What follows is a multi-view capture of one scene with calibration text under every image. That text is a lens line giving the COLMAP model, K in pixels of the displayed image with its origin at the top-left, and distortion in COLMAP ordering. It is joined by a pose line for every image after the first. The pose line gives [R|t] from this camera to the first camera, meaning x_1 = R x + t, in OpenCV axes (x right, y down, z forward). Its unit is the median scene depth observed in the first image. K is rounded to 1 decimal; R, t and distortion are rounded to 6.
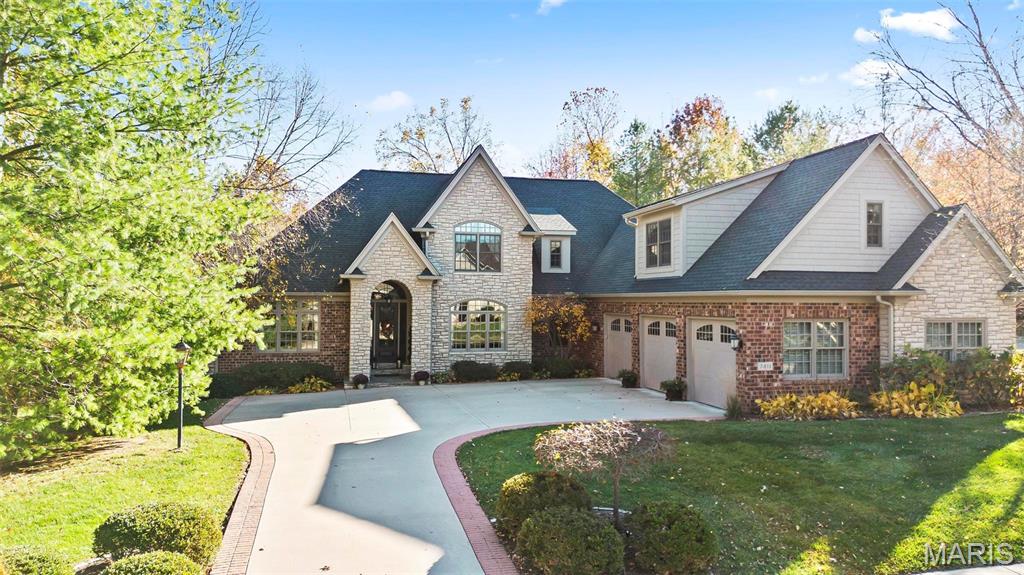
lens RADIAL K [[725.5, 0, 512.0], [0, 725.5, 287.5], [0, 0, 1]] dist [0.069357, -0.071061]
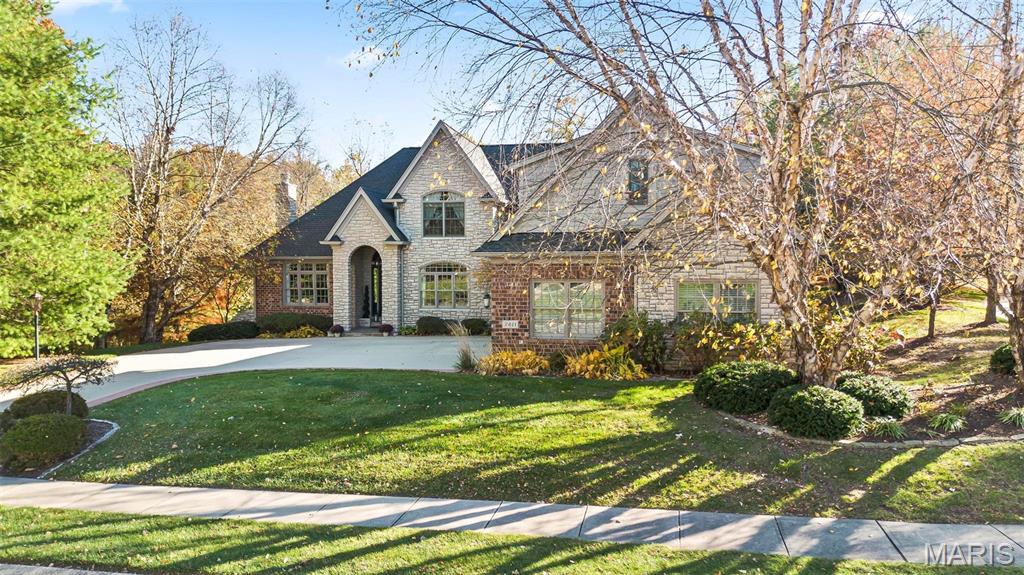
lens RADIAL K [[711.8, 0, 512.2], [0, 711.8, 291.0], [0, 0, 1]] dist [0.067367, -0.074237]
pose [[0.909446, 0.011124, -0.415672, 0.710114], [0.012887, 0.998408, 0.054914, 0.004074], [0.415621, -0.055298, 0.907855, 0.076353]]
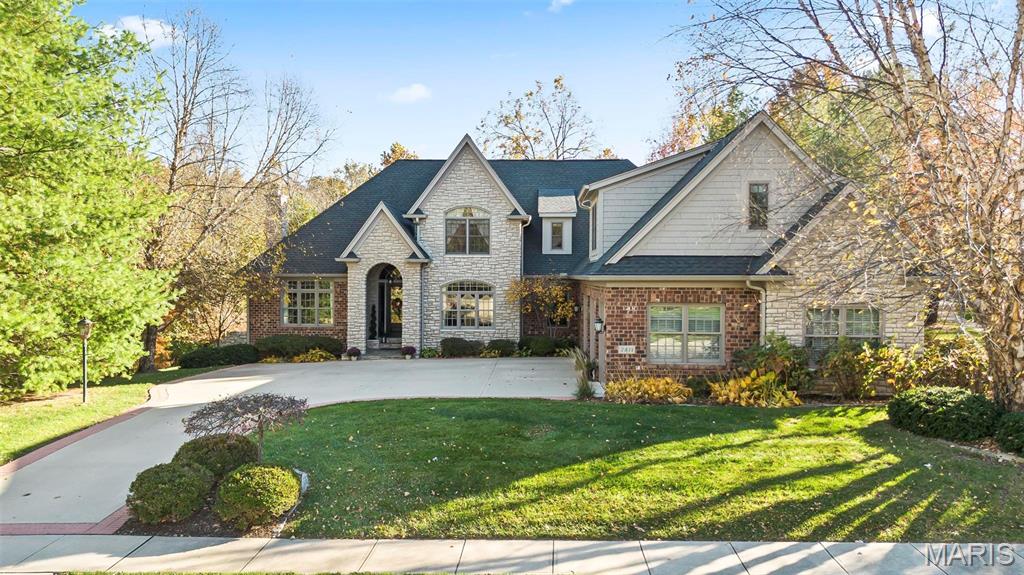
lens RADIAL K [[725.5, 0, 512.0], [0, 725.5, 287.5], [0, 0, 1]] dist [0.069357, -0.071061]
pose [[0.964083, 0.004260, -0.265566, 0.424551], [0.005059, 0.999395, 0.034397, -0.013321], [0.265552, -0.034505, 0.963479, -0.012430]]
